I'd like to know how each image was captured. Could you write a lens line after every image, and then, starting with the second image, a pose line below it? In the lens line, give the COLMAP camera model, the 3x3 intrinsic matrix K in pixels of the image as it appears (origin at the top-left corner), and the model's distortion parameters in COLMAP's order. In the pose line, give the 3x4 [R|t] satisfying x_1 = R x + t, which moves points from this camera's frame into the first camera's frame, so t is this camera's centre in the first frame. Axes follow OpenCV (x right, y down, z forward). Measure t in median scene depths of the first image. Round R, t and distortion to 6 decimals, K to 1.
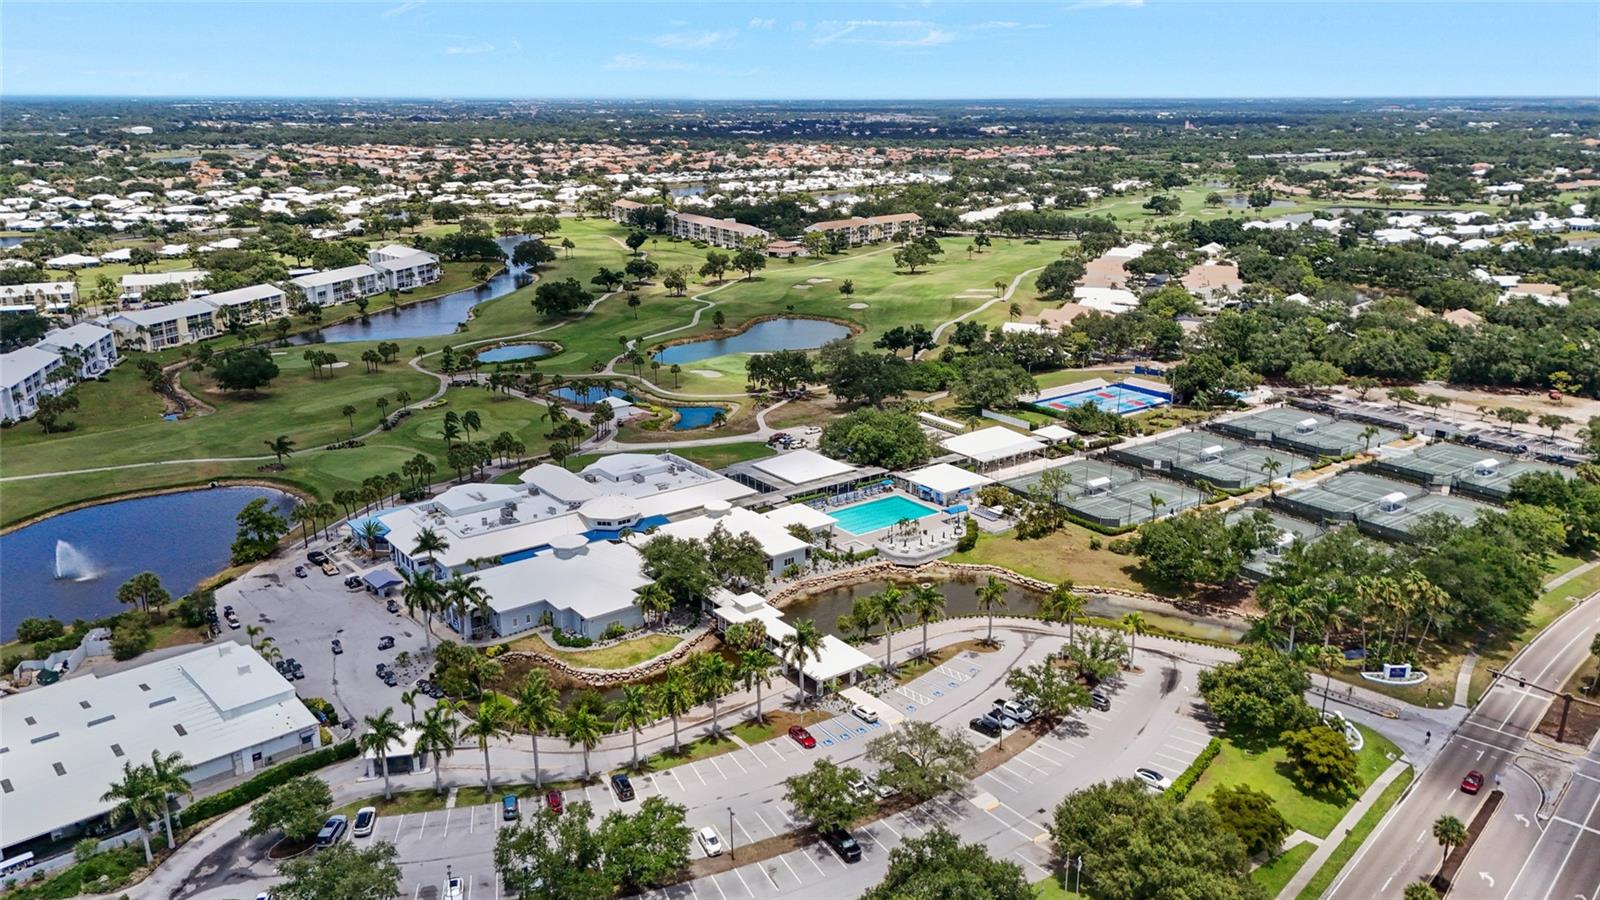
lens RADIAL K [[1186.0, 0, 800.0], [0, 1186.0, 450.0], [0, 0, 1]] dist [0.078941, -0.071005]
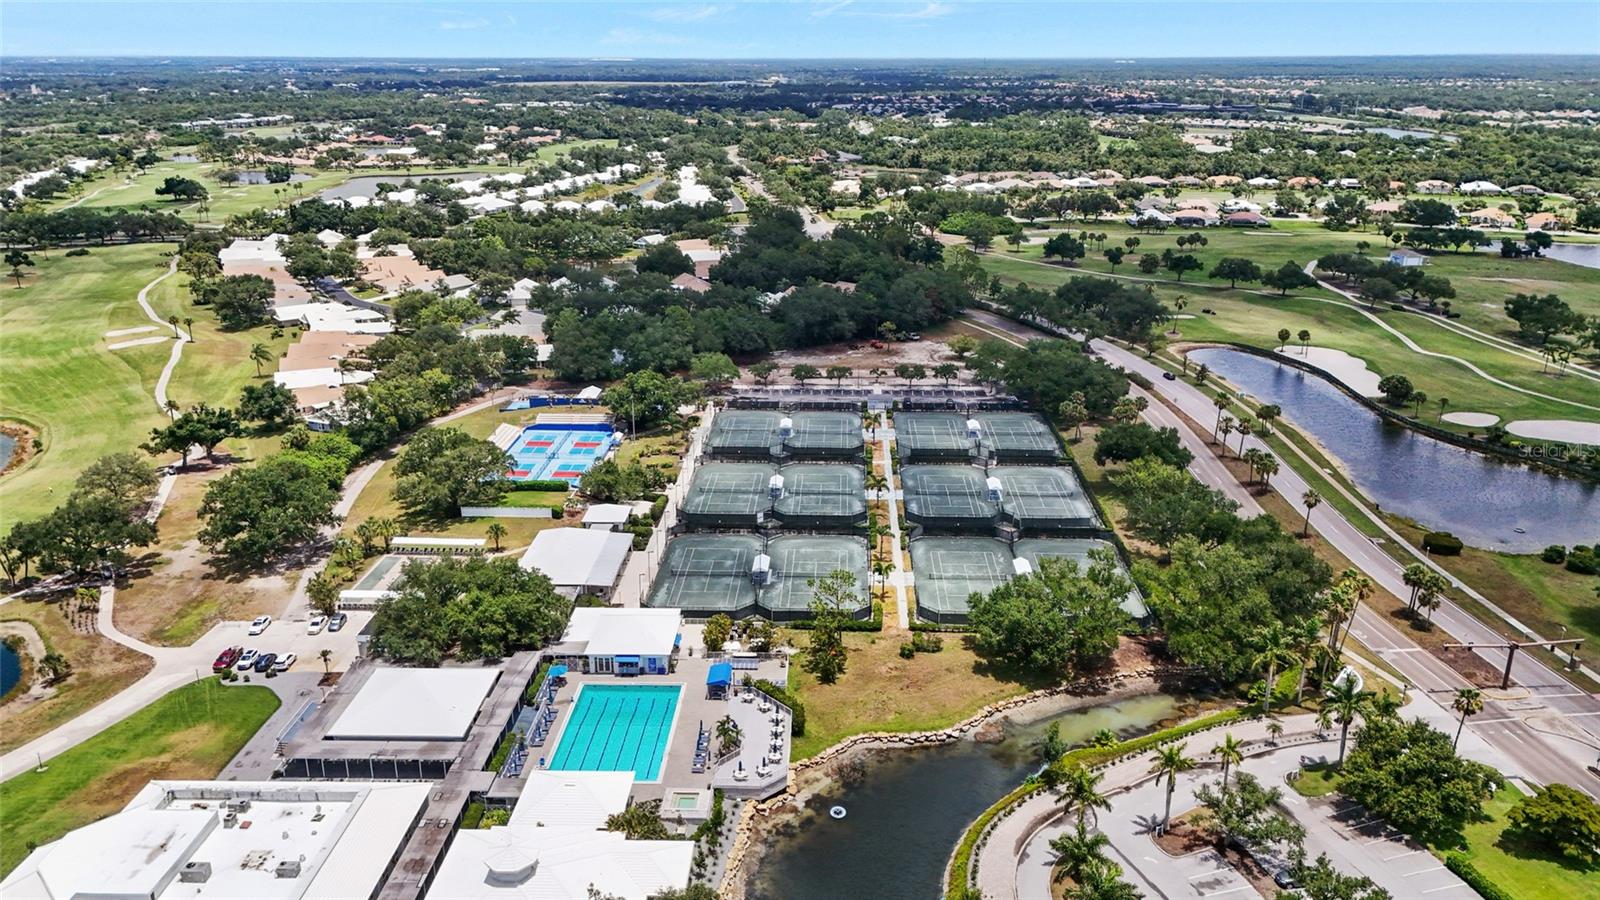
lens RADIAL K [[1186.0, 0, 800.0], [0, 1186.0, 450.0], [0, 0, 1]] dist [0.078941, -0.071005]
pose [[0.630182, -0.247454, 0.735960, -0.286936], [0.225703, 0.965307, 0.131305, -0.142224], [-0.742919, 0.083362, 0.664170, 0.471097]]
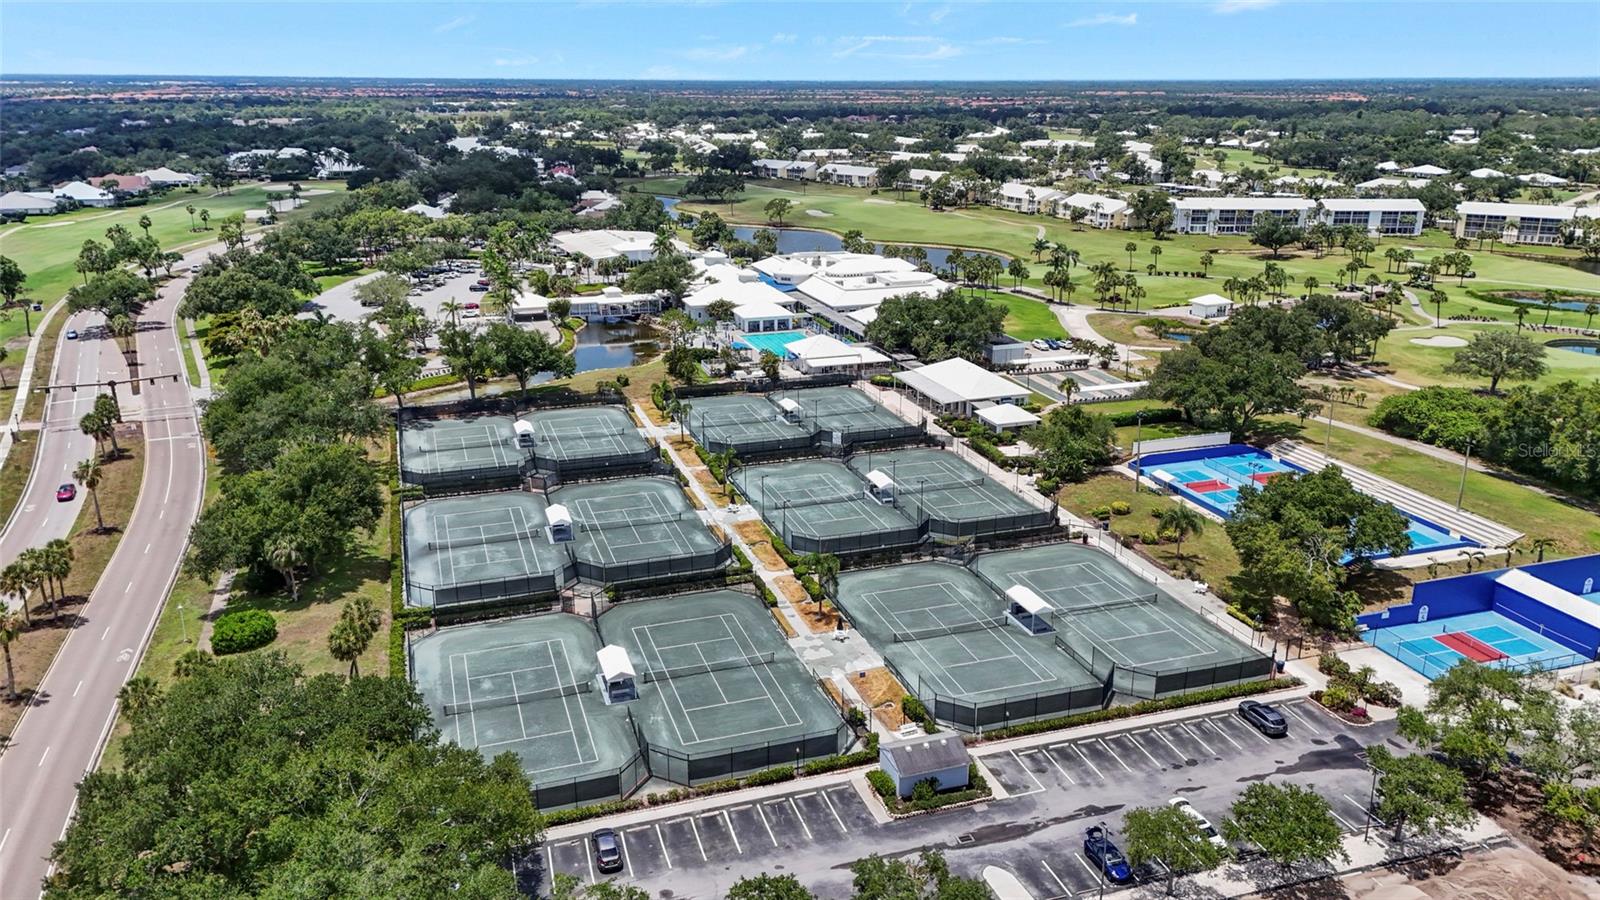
lens RADIAL K [[1175.1, 0, 800.0], [0, 1175.1, 450.0], [0, 0, 1]] dist [0.077129, -0.068584]
pose [[-0.322056, 0.284052, -0.903103, 0.963628], [-0.272089, 0.885910, 0.375674, -0.238804], [0.906779, 0.366713, -0.208025, 1.203083]]
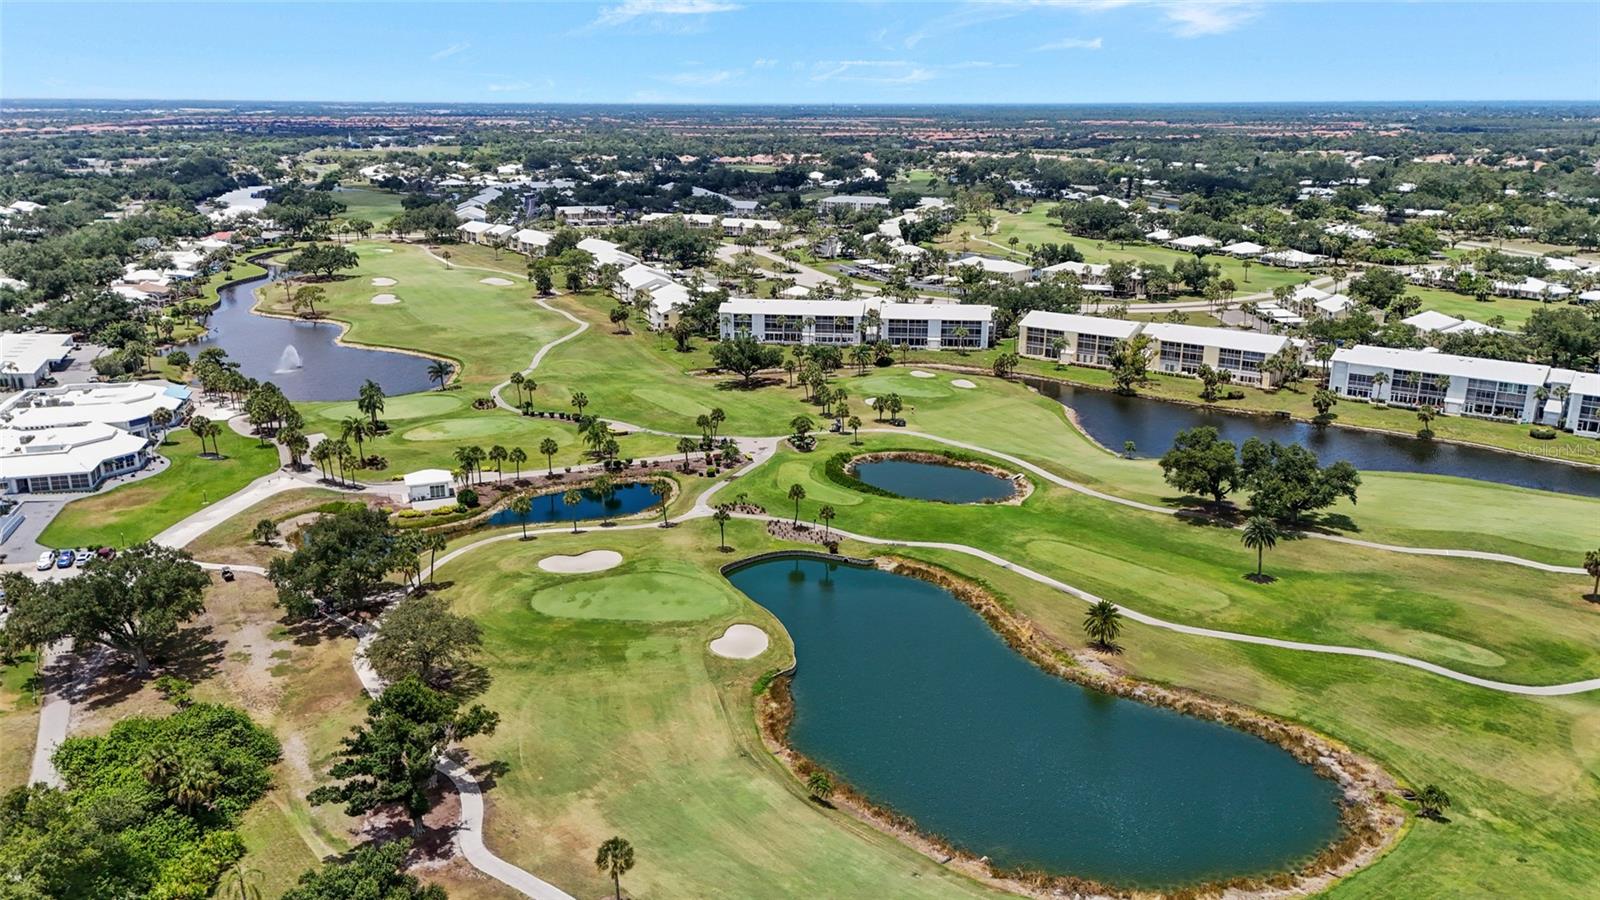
lens RADIAL K [[1186.0, 0, 800.0], [0, 1186.0, 450.0], [0, 0, 1]] dist [0.078941, -0.071005]
pose [[-0.360848, 0.262028, -0.895059, 0.482080], [-0.268995, 0.889692, 0.368904, -0.465605], [0.892990, 0.373885, -0.250559, 1.724911]]
